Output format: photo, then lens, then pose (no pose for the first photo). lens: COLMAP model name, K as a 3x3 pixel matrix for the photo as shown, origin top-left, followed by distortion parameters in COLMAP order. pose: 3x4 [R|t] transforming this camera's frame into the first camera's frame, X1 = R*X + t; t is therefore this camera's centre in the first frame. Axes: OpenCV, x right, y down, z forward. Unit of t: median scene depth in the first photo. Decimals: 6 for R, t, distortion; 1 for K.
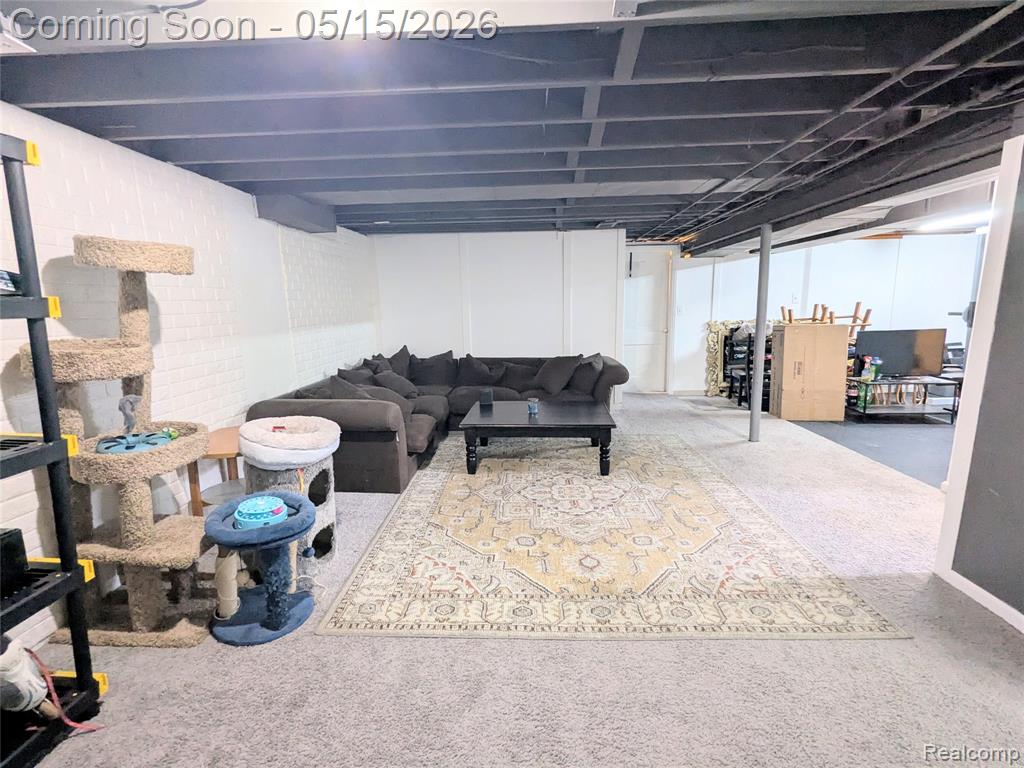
lens RADIAL K [[482.9, 0, 510.7], [0, 482.9, 383.3], [0, 0, 1]] dist [-0.004705, 0.002460]
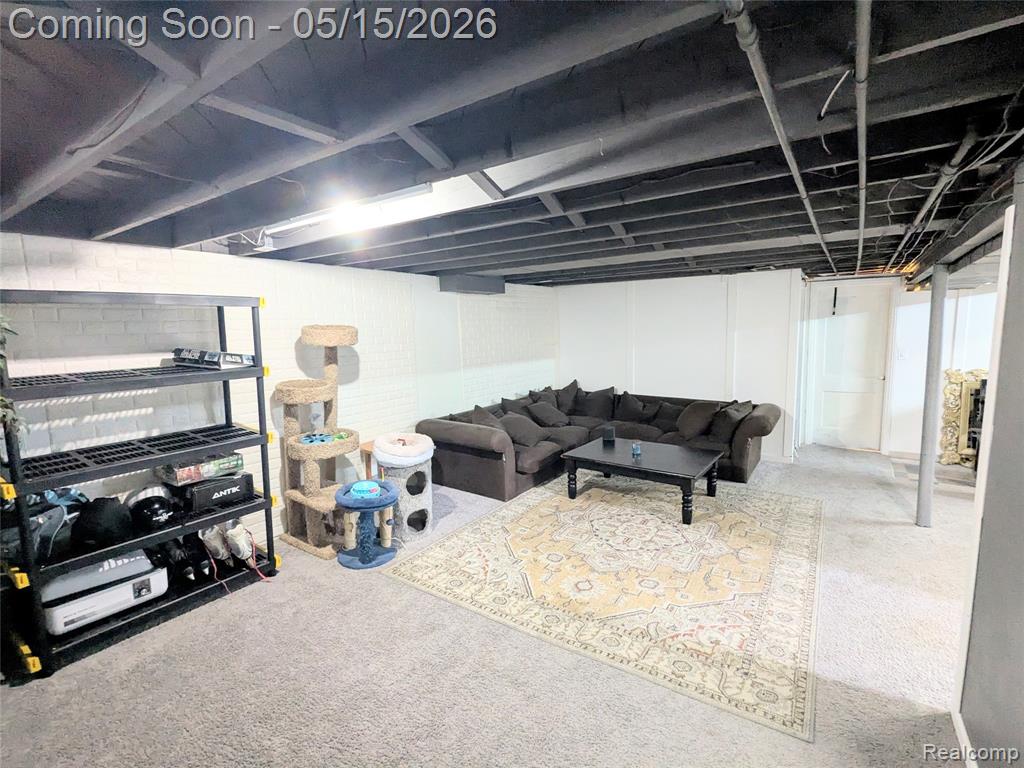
lens RADIAL K [[482.9, 0, 511.2], [0, 482.9, 379.5], [0, 0, 1]] dist [-0.004705, 0.002460]
pose [[0.845620, 0.056898, -0.530745, 0.500738], [-0.082701, 0.996262, -0.024961, -0.072409], [0.527340, 0.065000, 0.847164, -0.105791]]
